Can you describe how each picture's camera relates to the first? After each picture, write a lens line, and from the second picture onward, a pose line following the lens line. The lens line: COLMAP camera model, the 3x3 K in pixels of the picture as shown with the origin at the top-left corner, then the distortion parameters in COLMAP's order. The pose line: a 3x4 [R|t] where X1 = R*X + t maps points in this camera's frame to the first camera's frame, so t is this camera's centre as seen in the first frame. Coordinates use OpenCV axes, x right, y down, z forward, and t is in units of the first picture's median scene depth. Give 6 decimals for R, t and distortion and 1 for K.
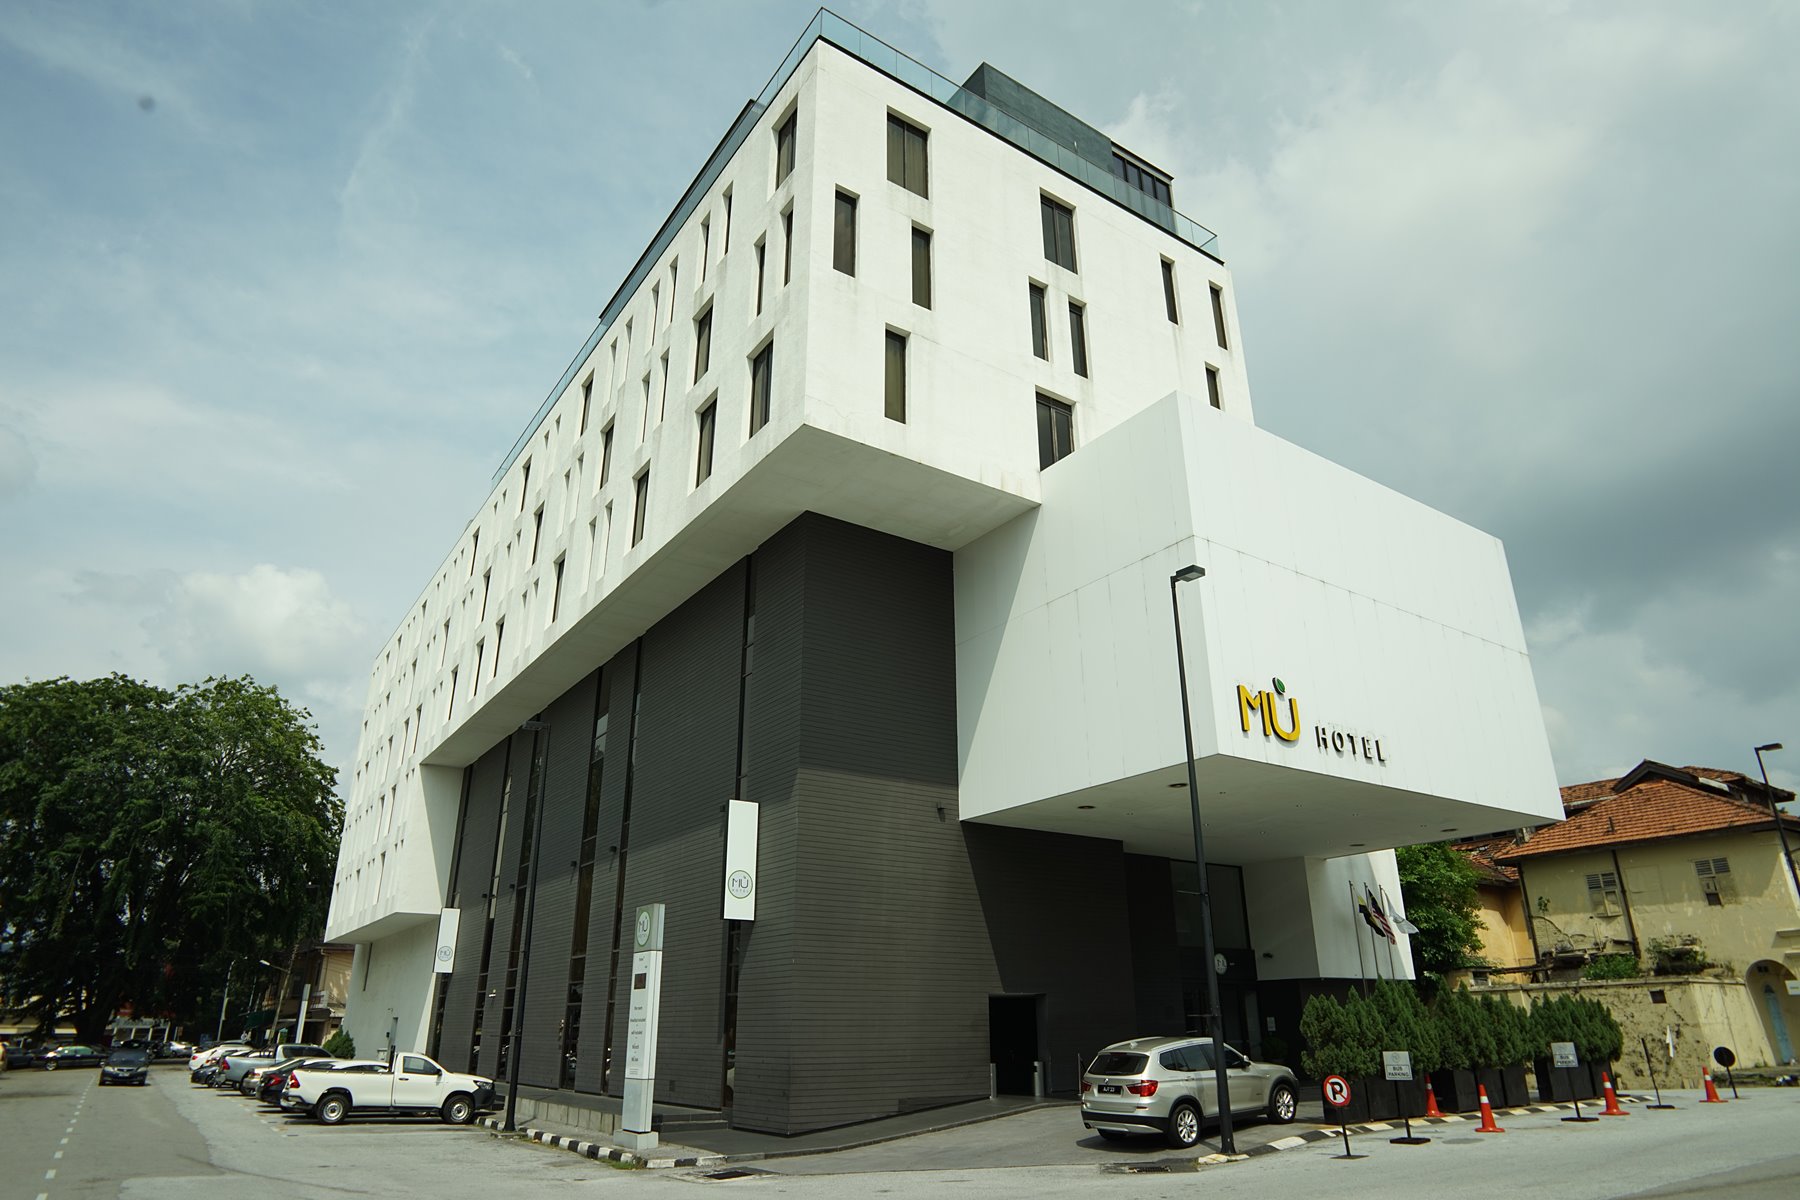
lens RADIAL K [[1069.1, 0, 905.3], [0, 1069.1, 603.3], [0, 0, 1]] dist [-0.027402, 0.003084]
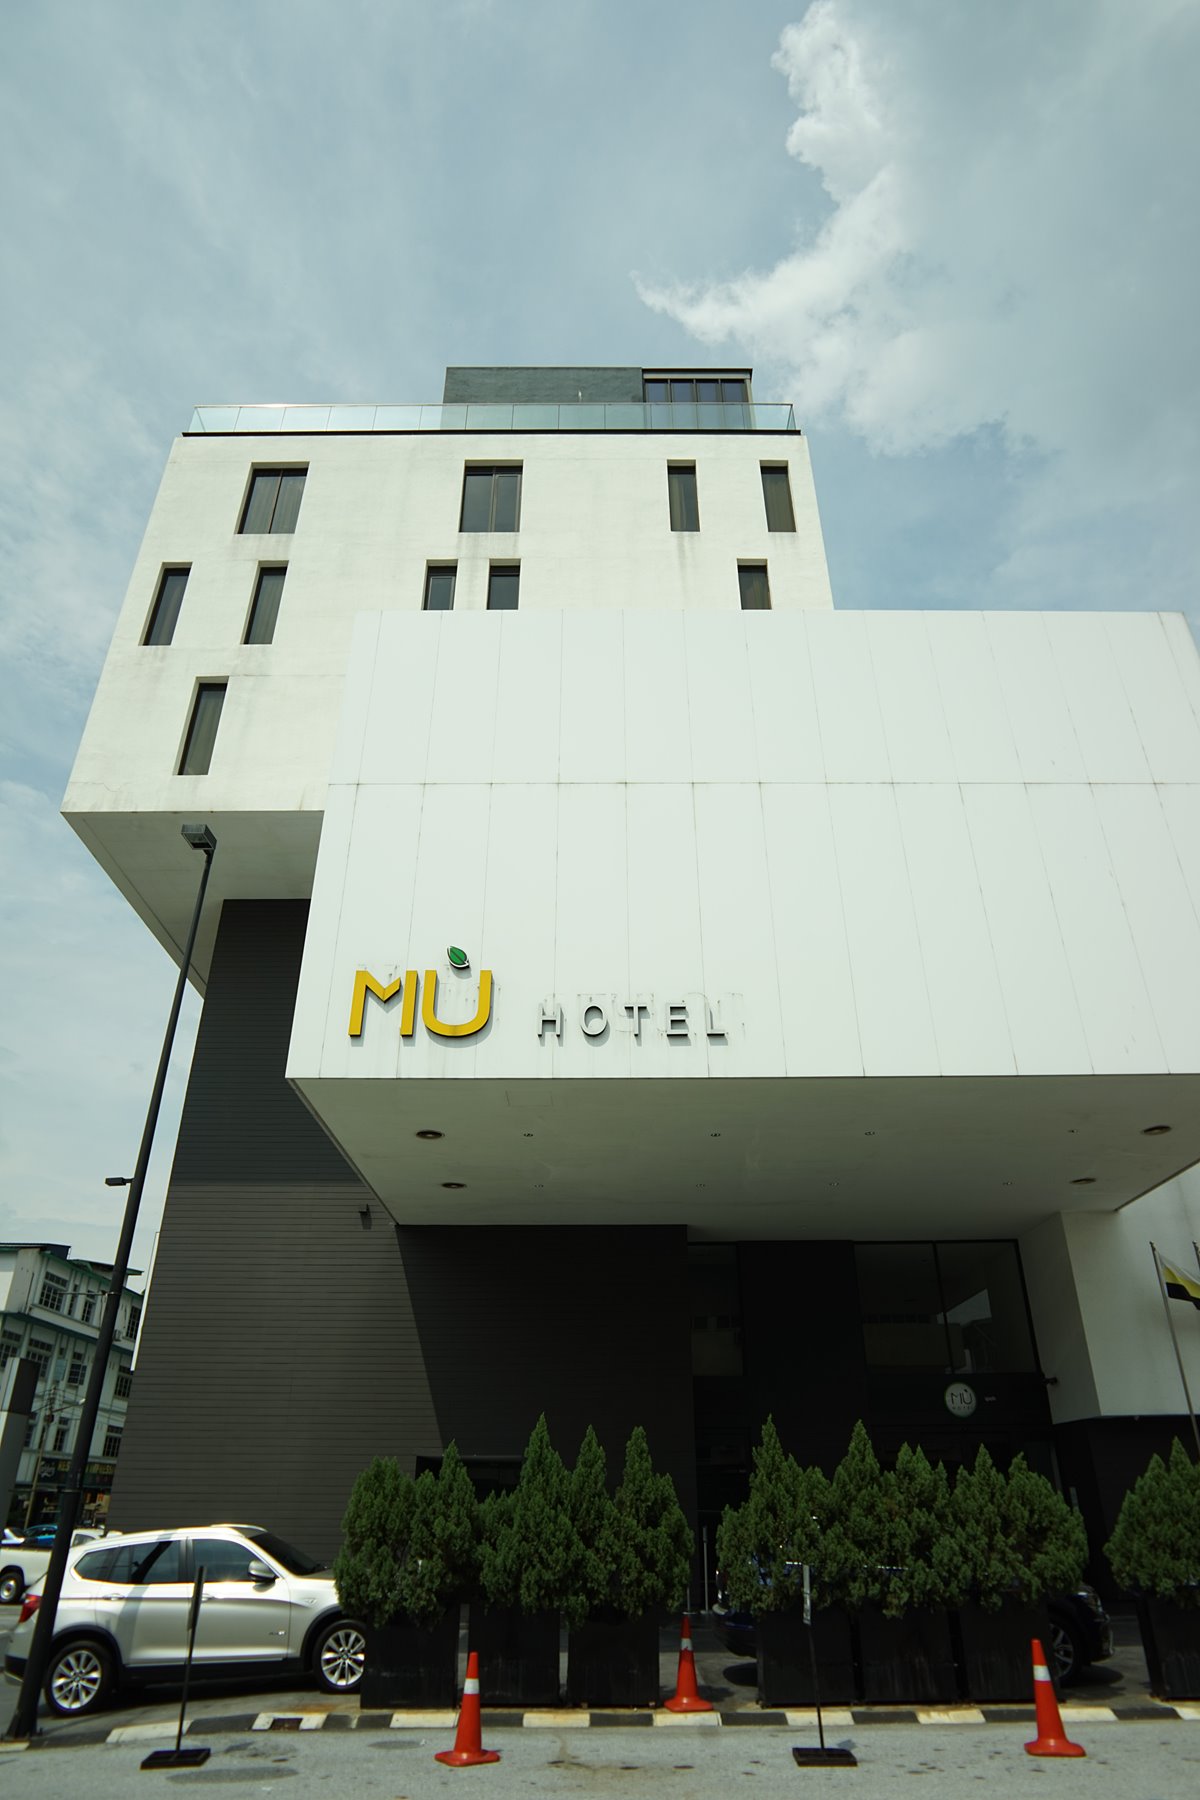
lens RADIAL K [[1069.1, 0, 601.2], [0, 1069.1, 903.4], [0, 0, 1]] dist [-0.027402, 0.003084]
pose [[0.824582, -0.274786, -0.494527, 0.658264], [0.209138, 0.960256, -0.184850, 0.160567], [0.525667, 0.049000, 0.849278, 0.424148]]
